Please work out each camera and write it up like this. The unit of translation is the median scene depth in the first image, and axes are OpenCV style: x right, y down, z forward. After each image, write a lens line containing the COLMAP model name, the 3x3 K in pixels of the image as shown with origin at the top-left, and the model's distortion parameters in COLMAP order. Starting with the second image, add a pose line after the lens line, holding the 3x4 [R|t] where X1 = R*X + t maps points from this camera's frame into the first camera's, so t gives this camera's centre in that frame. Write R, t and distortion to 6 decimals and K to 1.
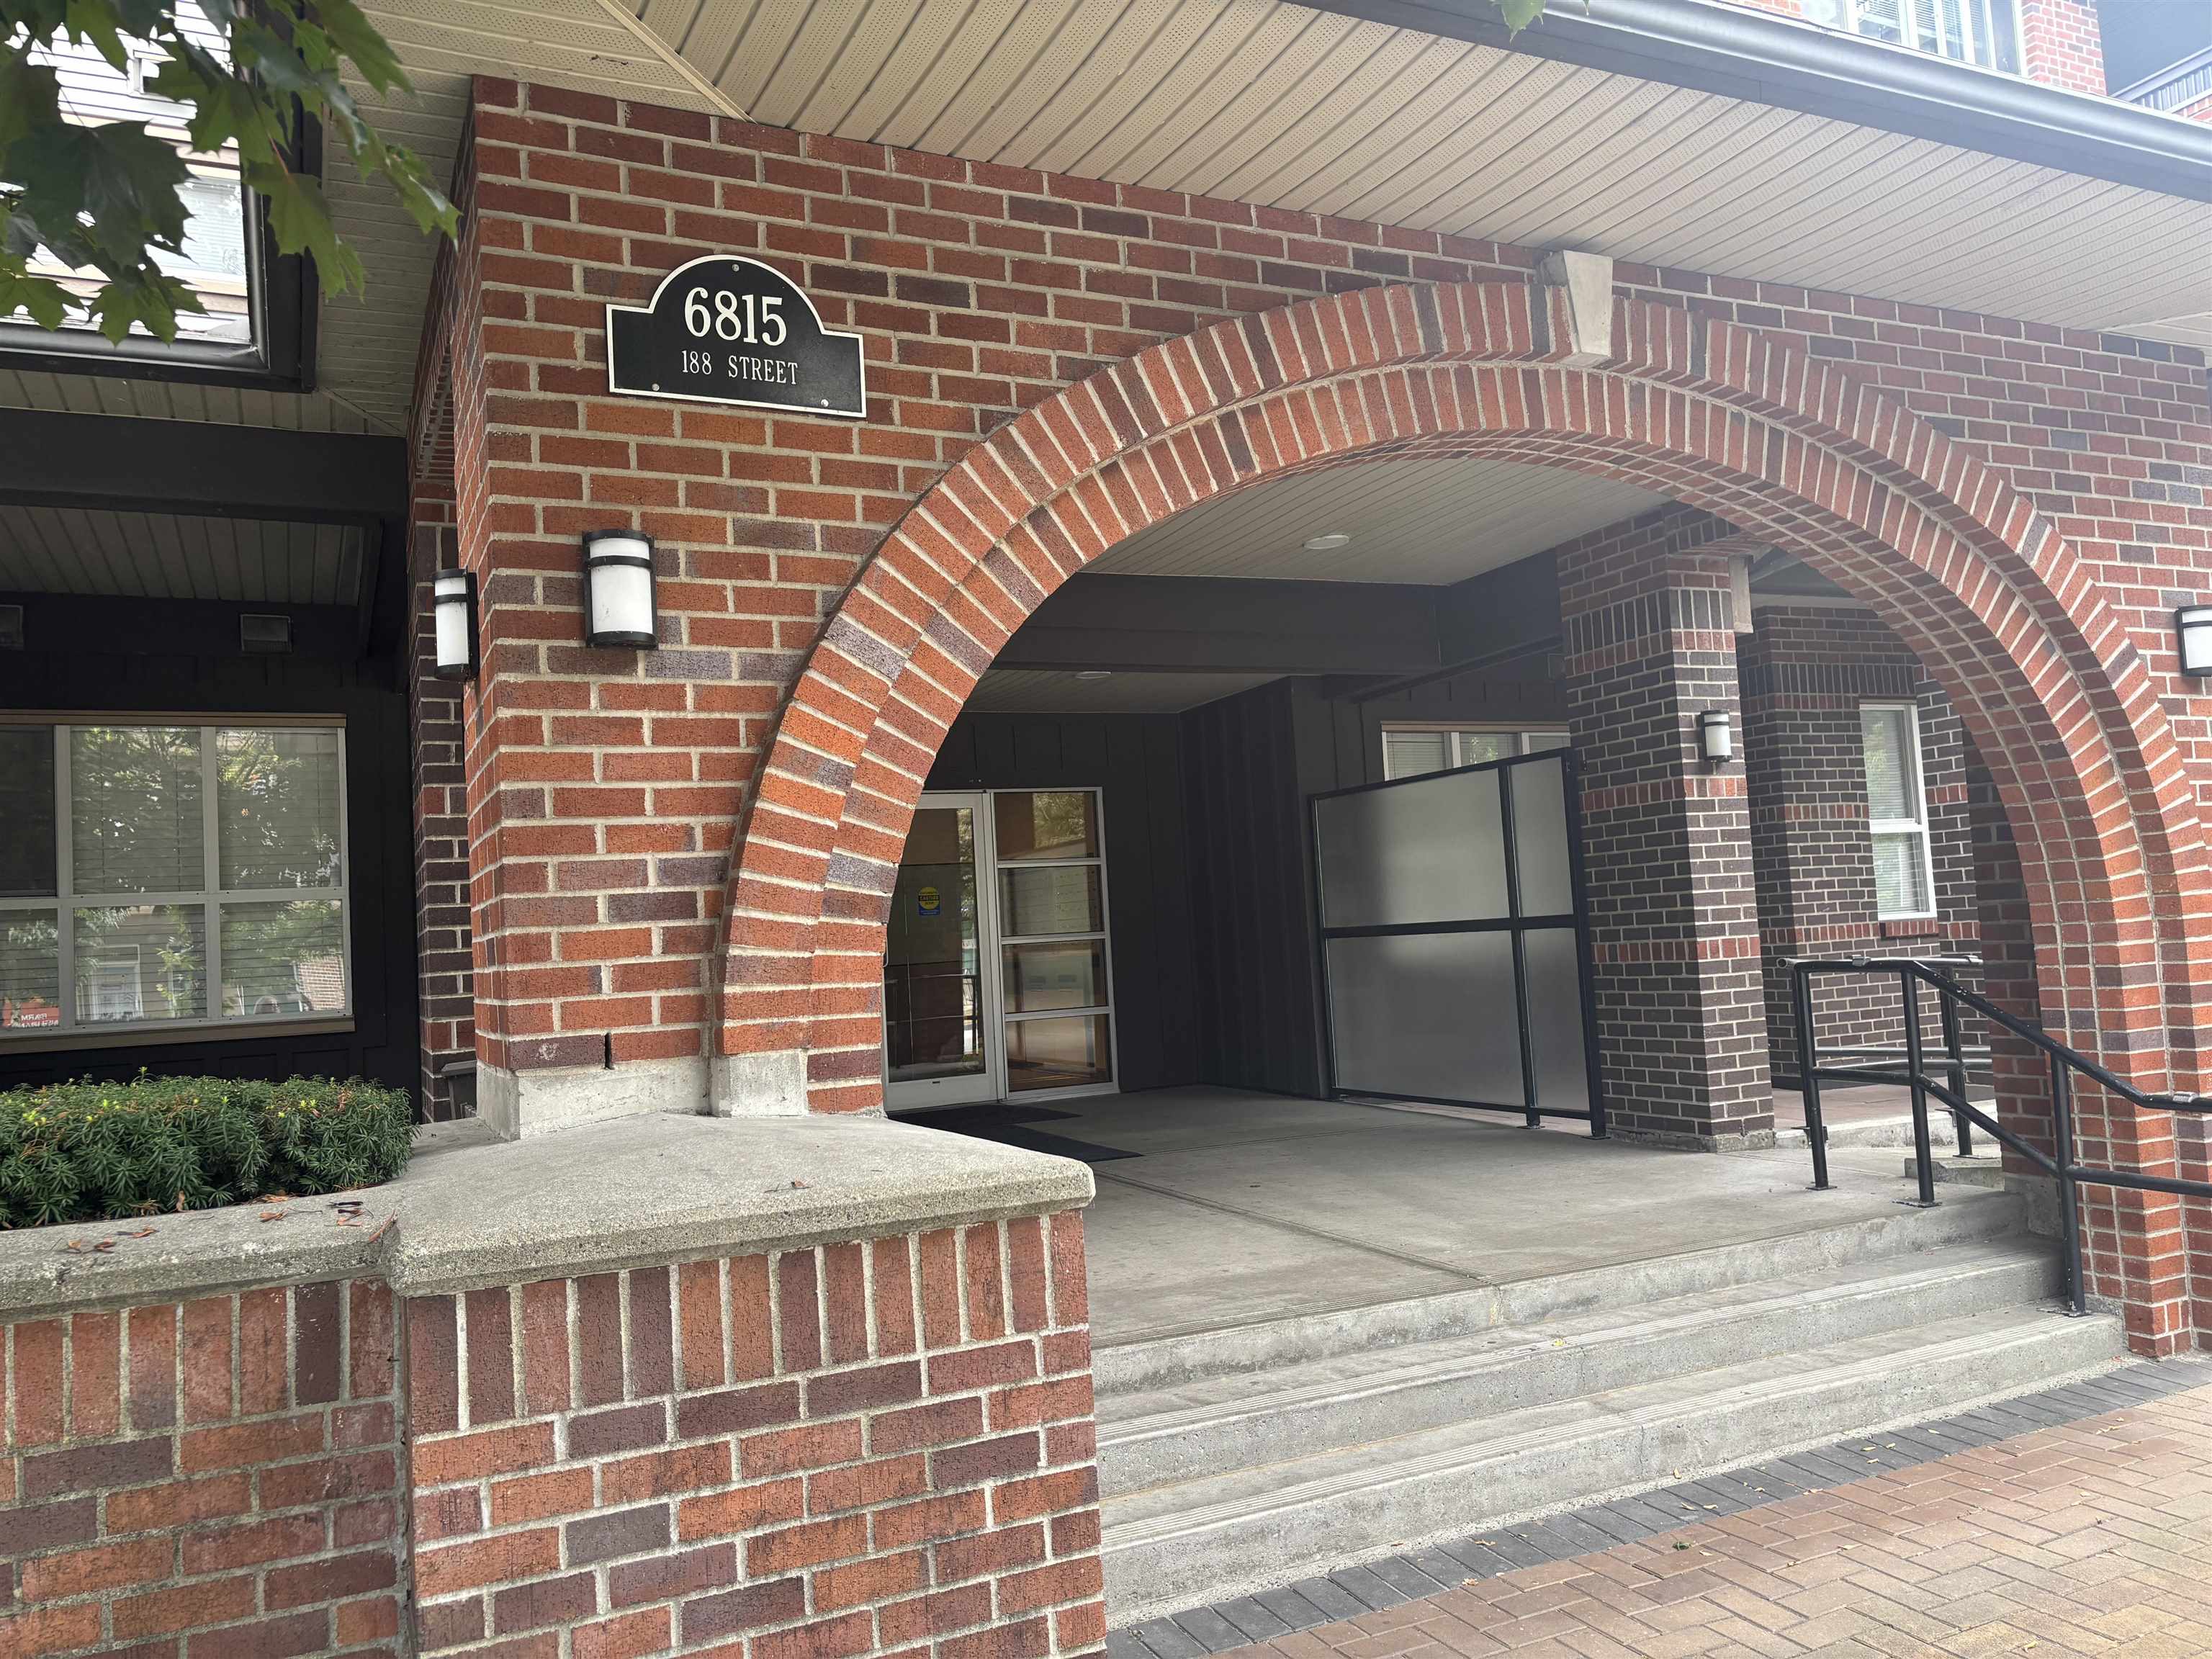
lens RADIAL K [[1685.8, 0, 1108.9], [0, 1685.8, 820.9], [0, 0, 1]] dist [0.077452, -0.093746]
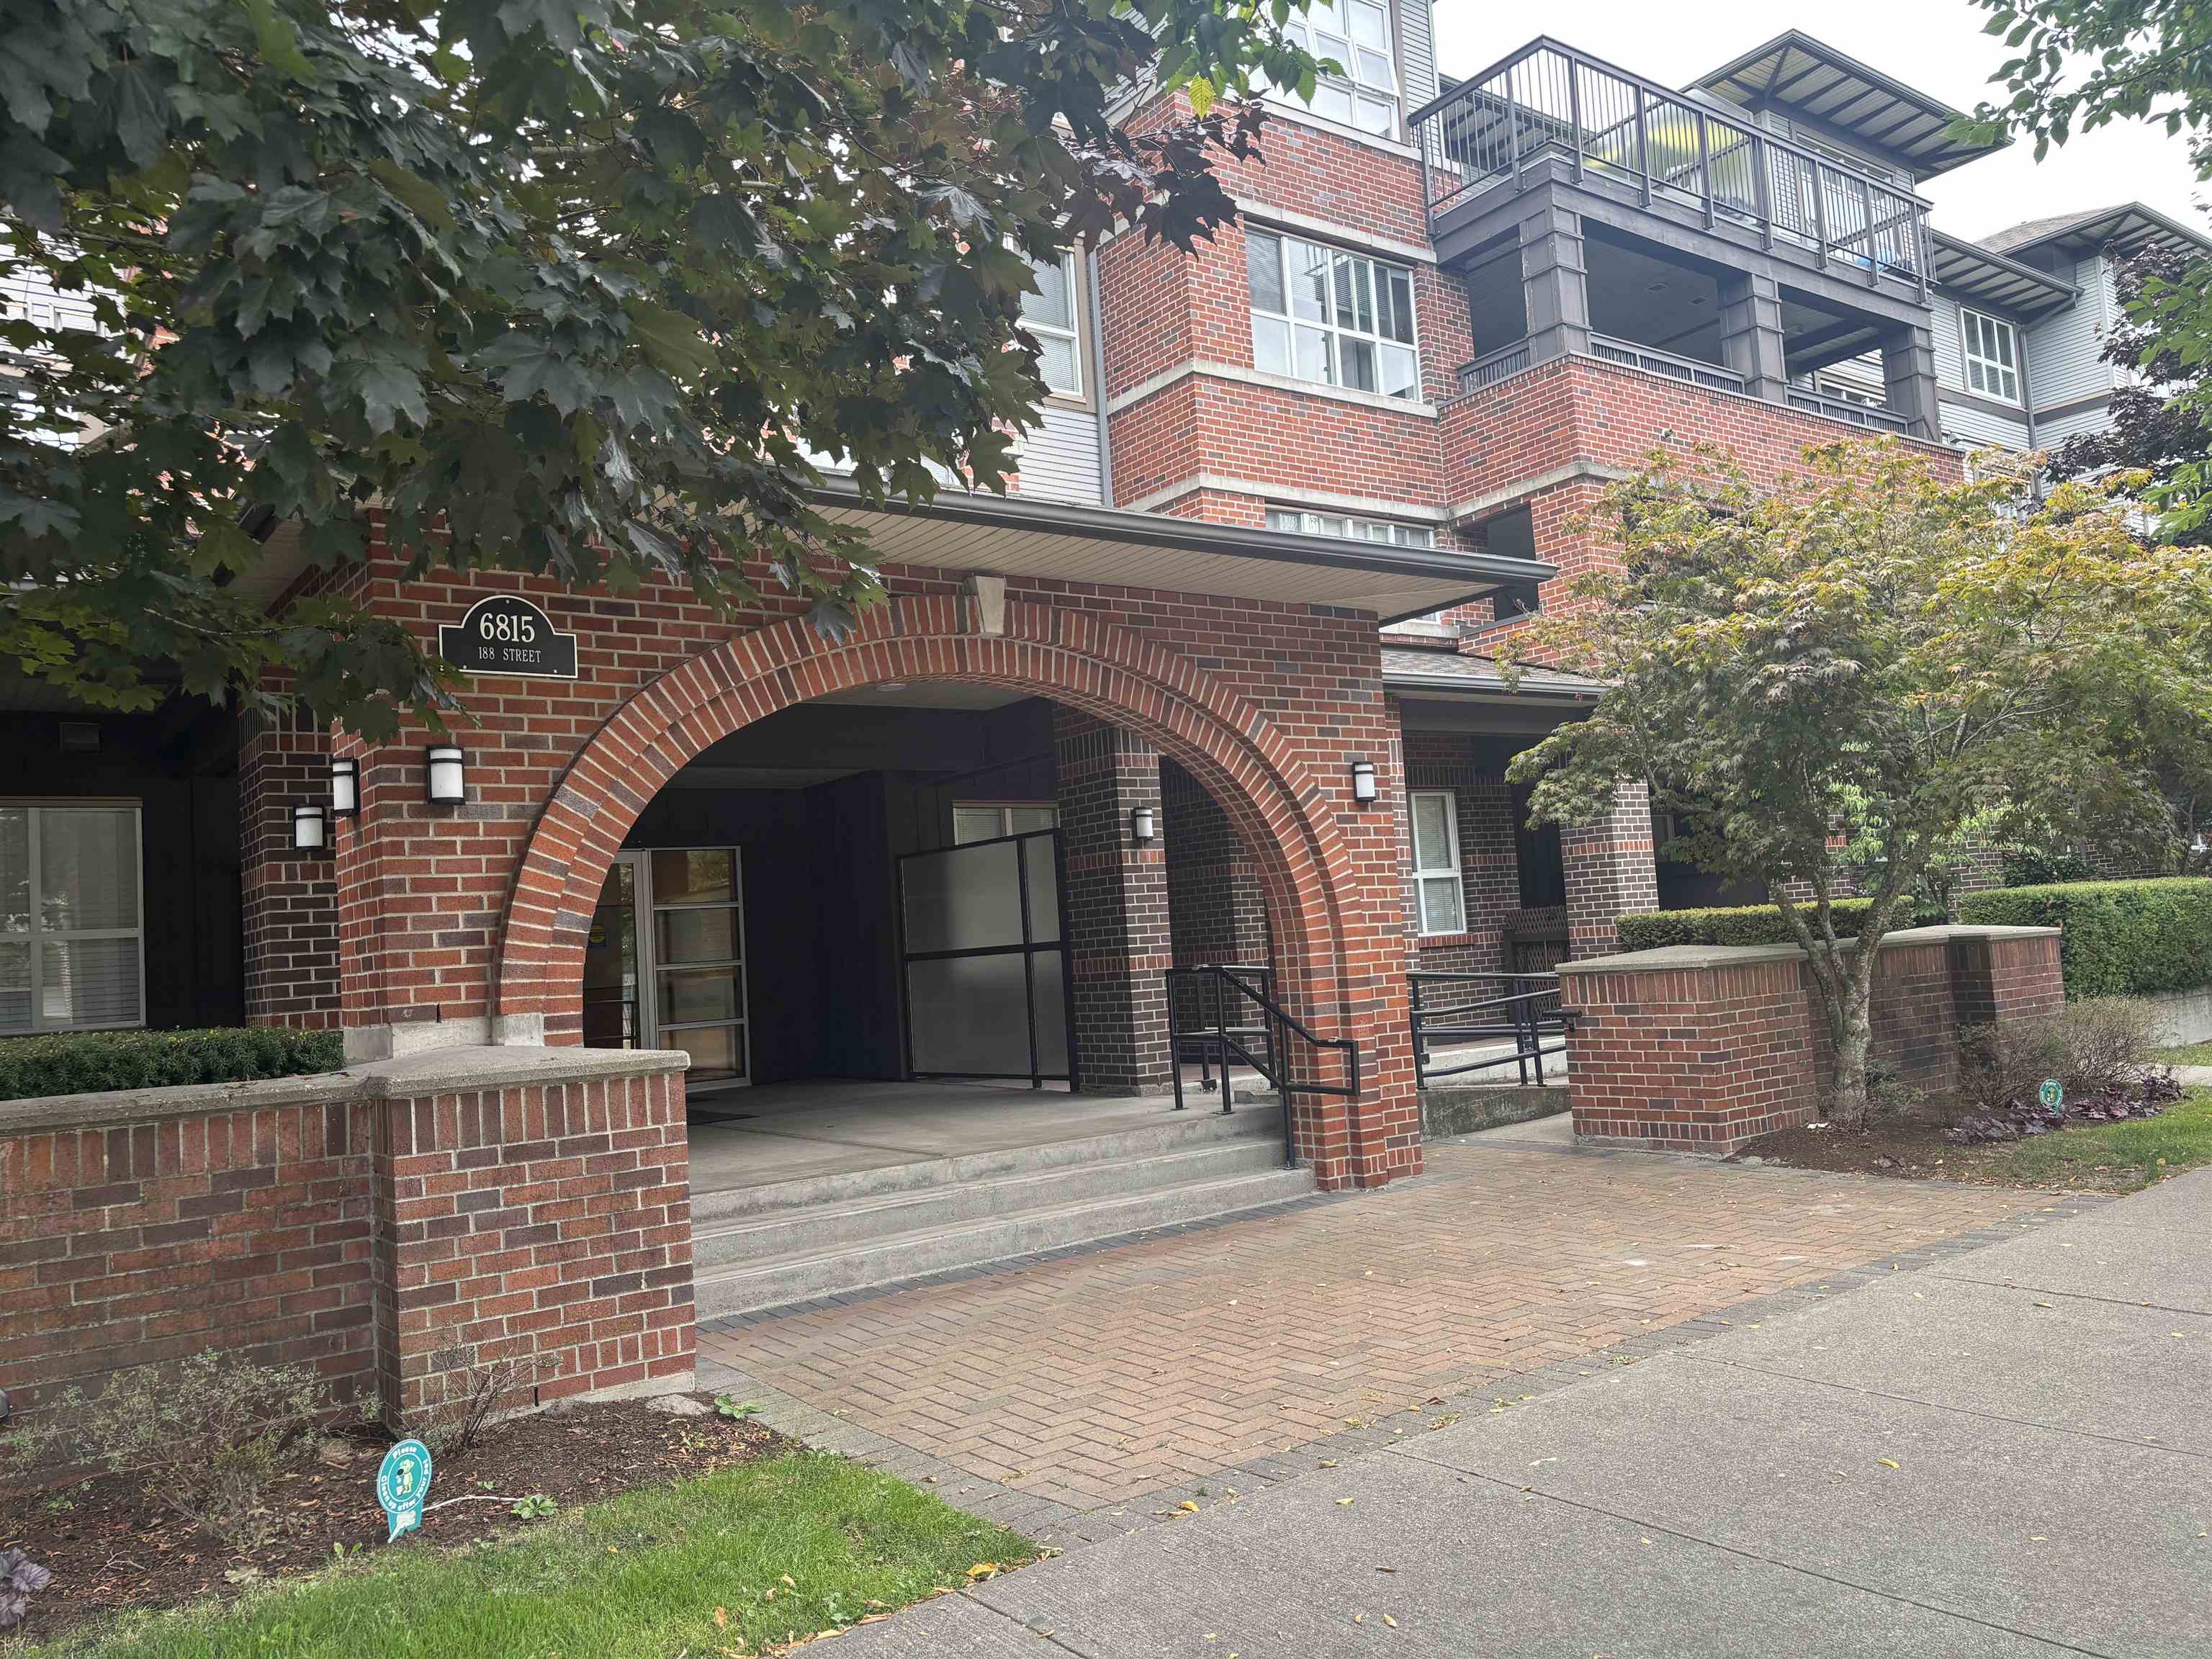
lens RADIAL K [[1693.3, 0, 1106.3], [0, 1693.3, 826.6], [0, 0, 1]] dist [0.186326, -0.589837]
pose [[0.982244, 0.006912, 0.187480, 0.072140], [-0.003951, 0.999862, -0.016162, -0.041653], [-0.187566, 0.015134, 0.982135, -0.912313]]
